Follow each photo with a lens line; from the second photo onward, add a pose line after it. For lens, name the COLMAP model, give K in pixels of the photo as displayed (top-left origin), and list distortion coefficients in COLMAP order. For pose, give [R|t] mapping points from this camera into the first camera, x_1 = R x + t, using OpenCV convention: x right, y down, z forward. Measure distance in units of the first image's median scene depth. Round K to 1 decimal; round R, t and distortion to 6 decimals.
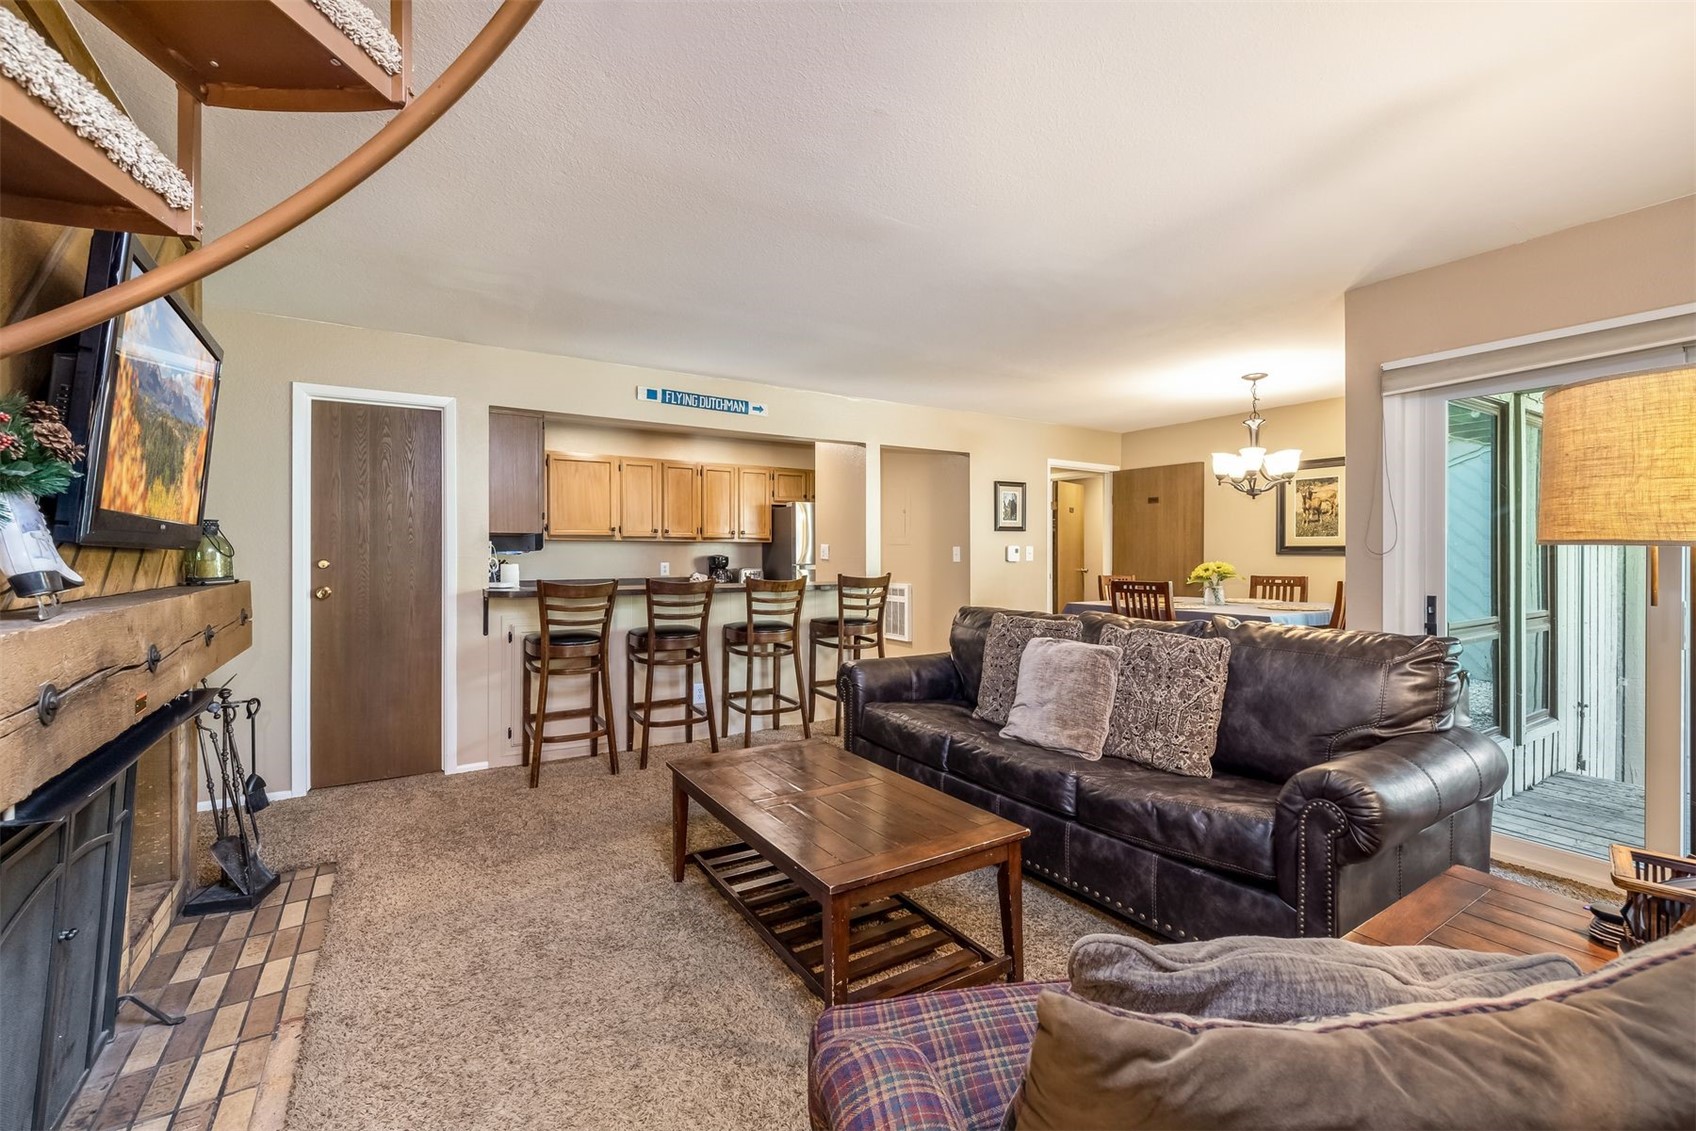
lens RADIAL K [[710.4, 0, 837.8], [0, 710.4, 556.2], [0, 0, 1]] dist [0.000250, 0.000143]
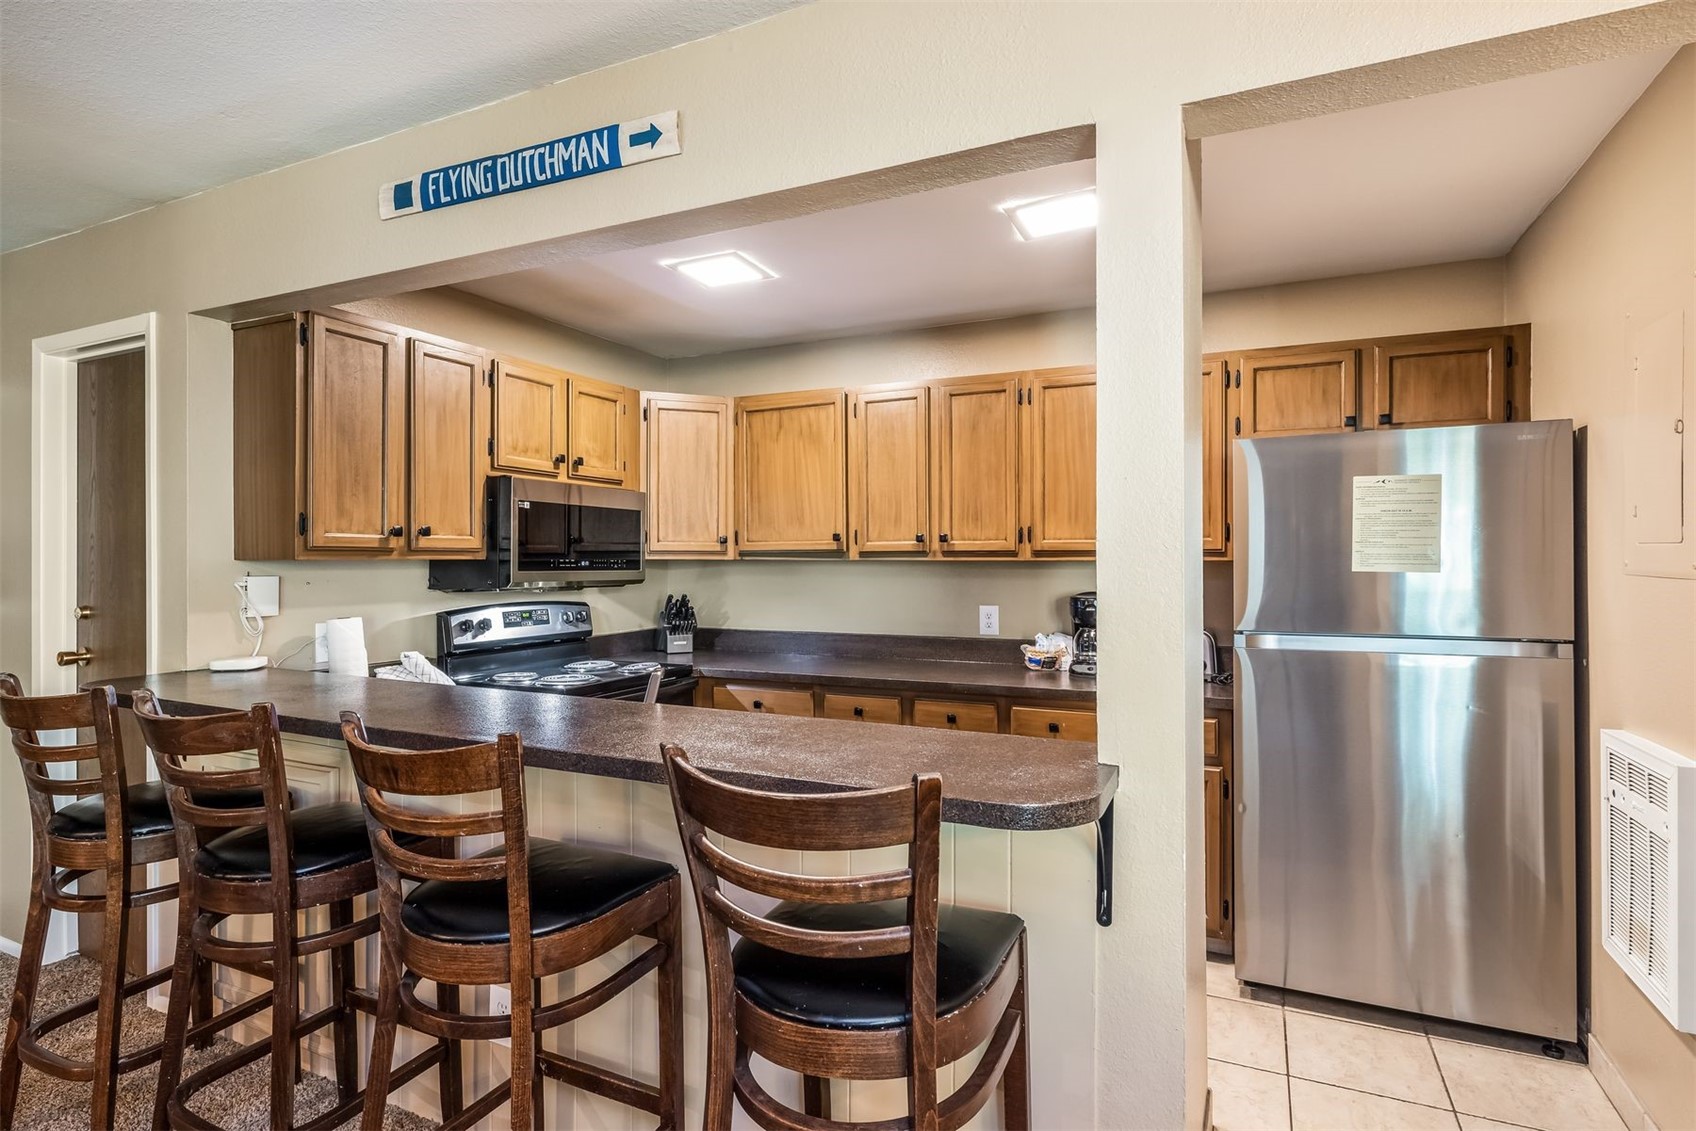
lens RADIAL K [[856.1, 0, 842.9], [0, 856.1, 565.8], [0, 0, 1]] dist [-0.001798, 0.000208]
pose [[0.541513, 0.004657, -0.840680, 0.254078], [-0.001289, 0.999988, 0.004709, -0.029830], [0.840692, -0.001466, 0.541512, 0.934322]]
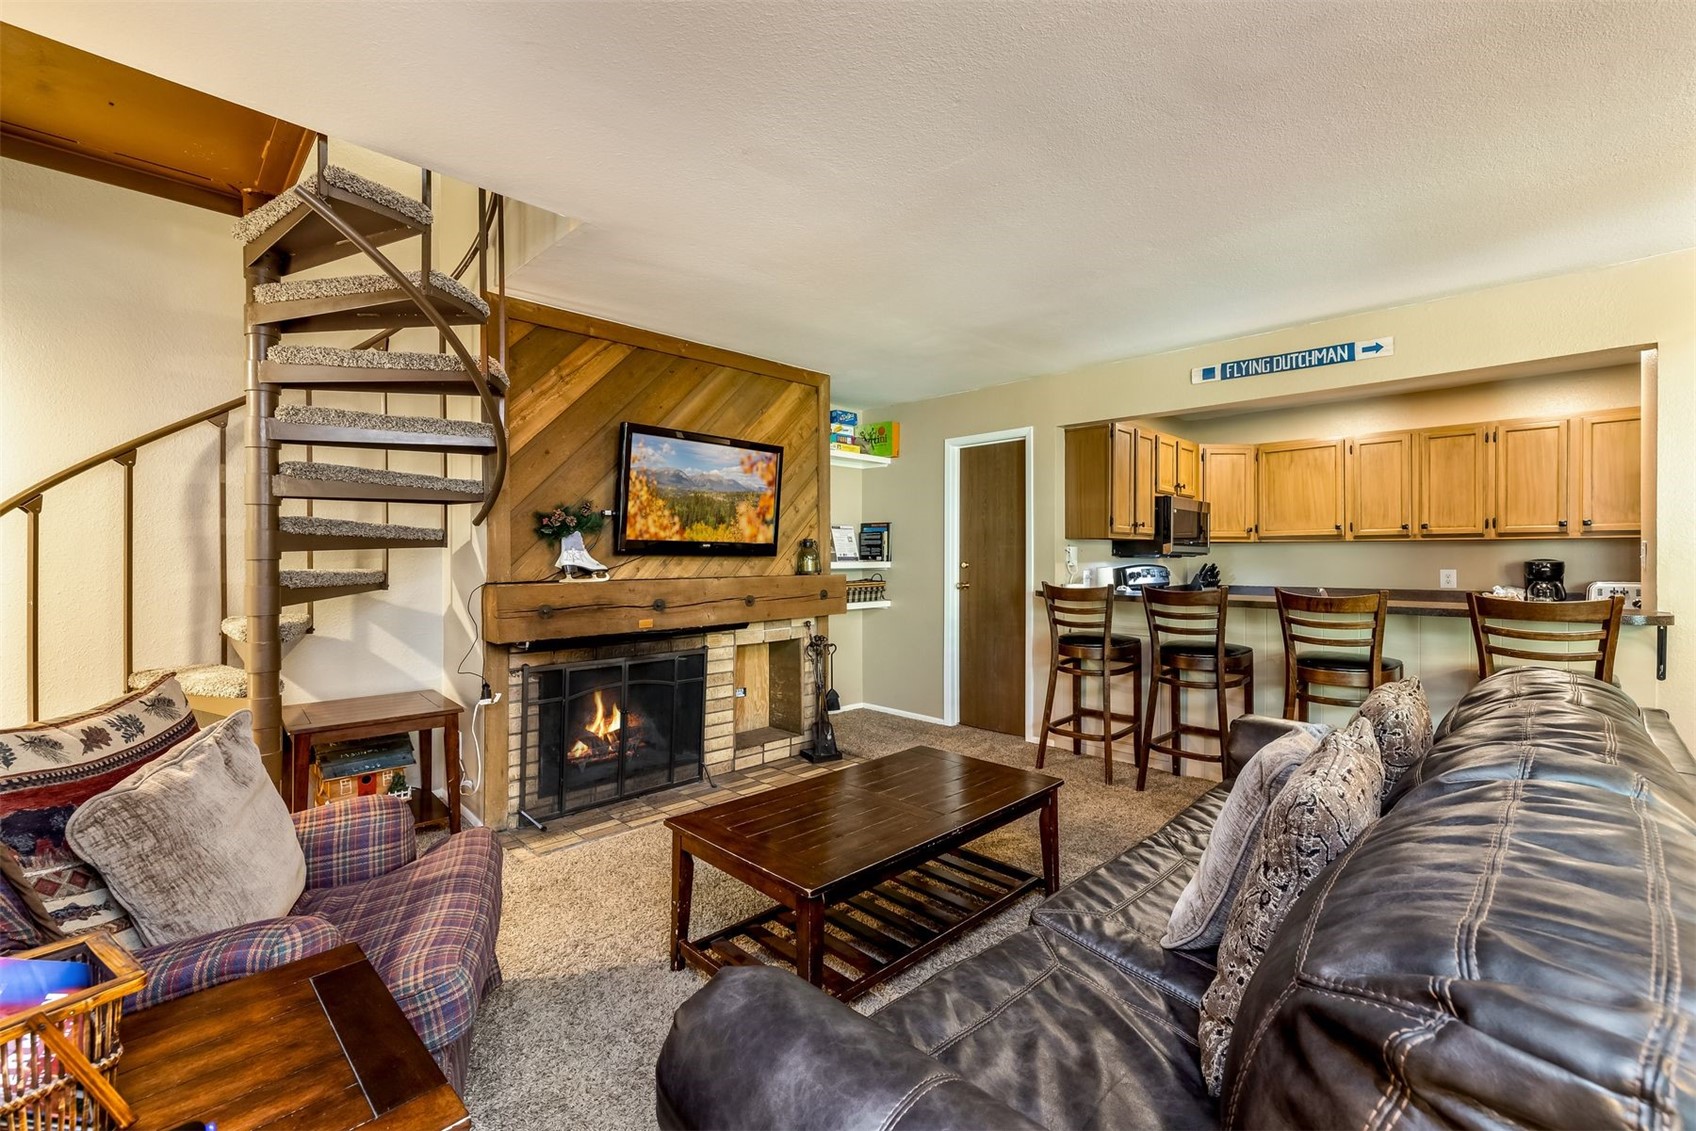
lens RADIAL K [[710.4, 0, 860.2], [0, 710.4, 560.1], [0, 0, 1]] dist [0.000250, 0.000143]
pose [[0.236145, 0.003053, -0.971713, 0.472765], [-0.003487, 0.999991, 0.002294, -0.001224], [0.971712, 0.002846, 0.236153, 0.377398]]
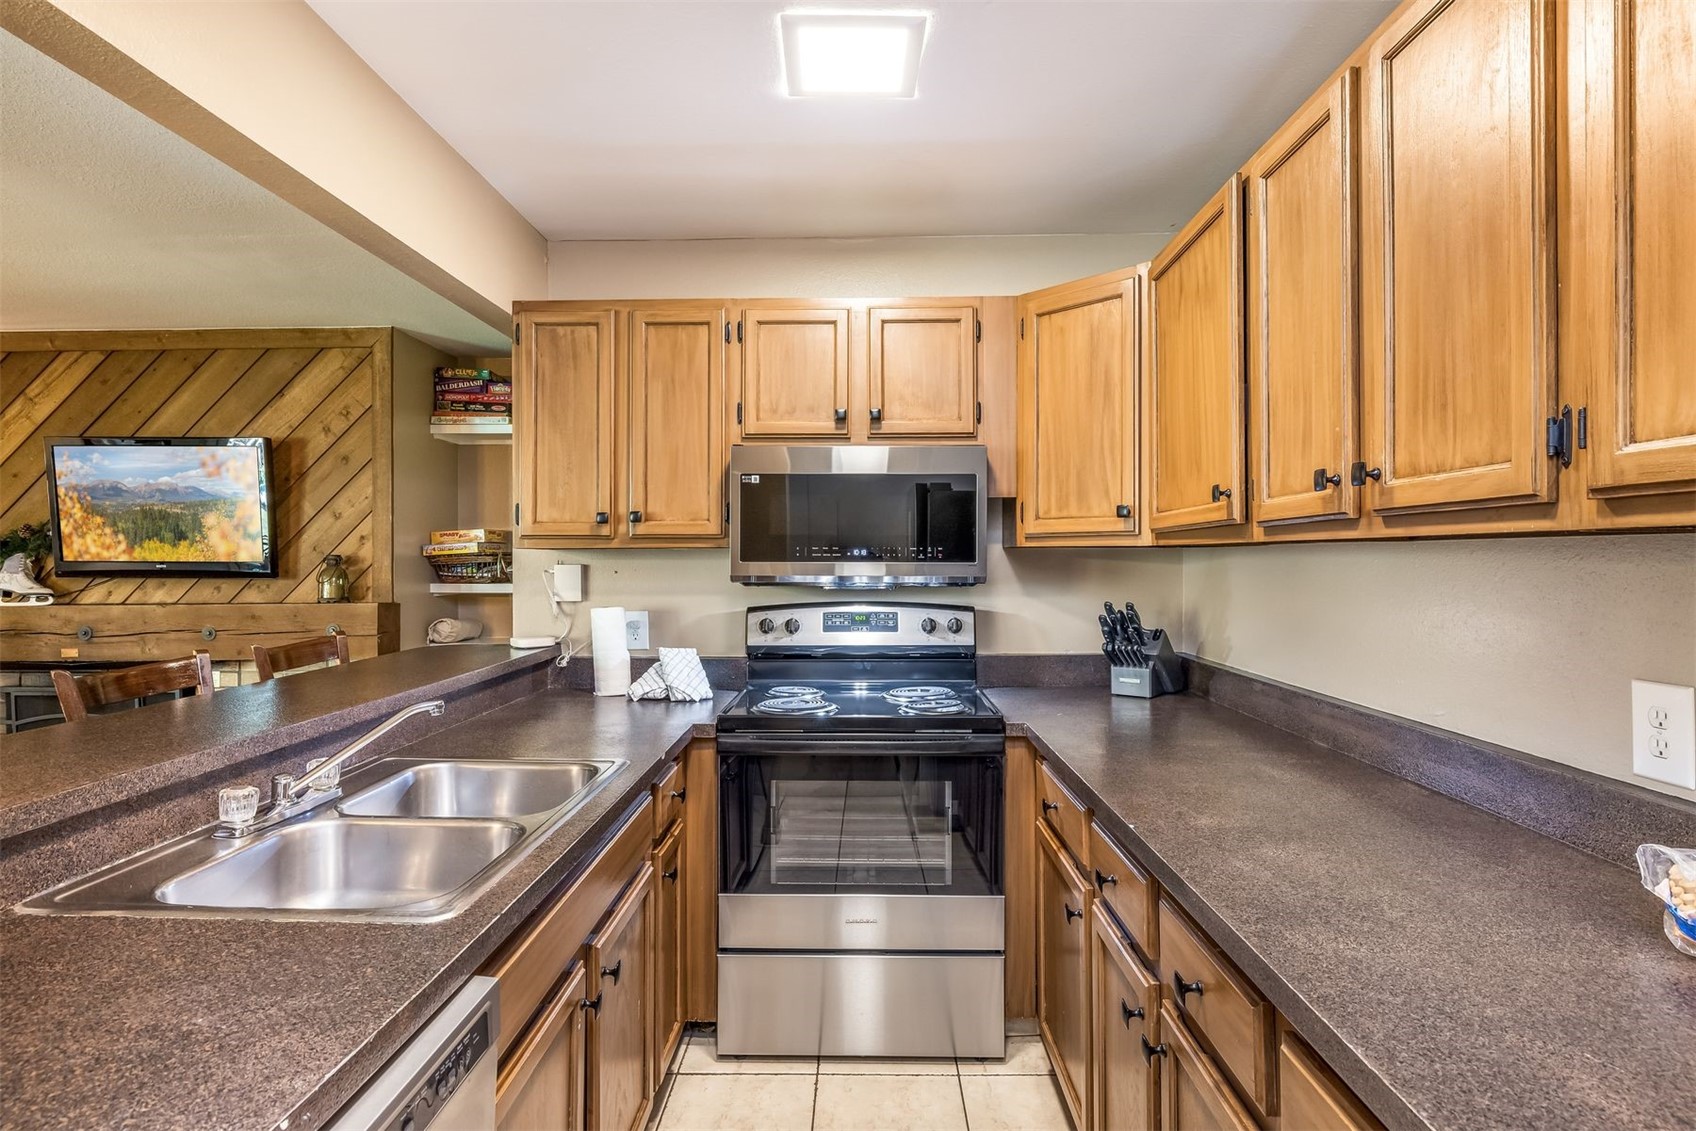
lens RADIAL K [[856.1, 0, 850.1], [0, 856.1, 559.1], [0, 0, 1]] dist [-0.001798, 0.000208]
pose [[-0.537591, 0.000558, -0.843205, -0.027787], [-0.000789, 0.999999, 0.001164, -0.024436], [0.843205, 0.001291, -0.537590, 1.437034]]
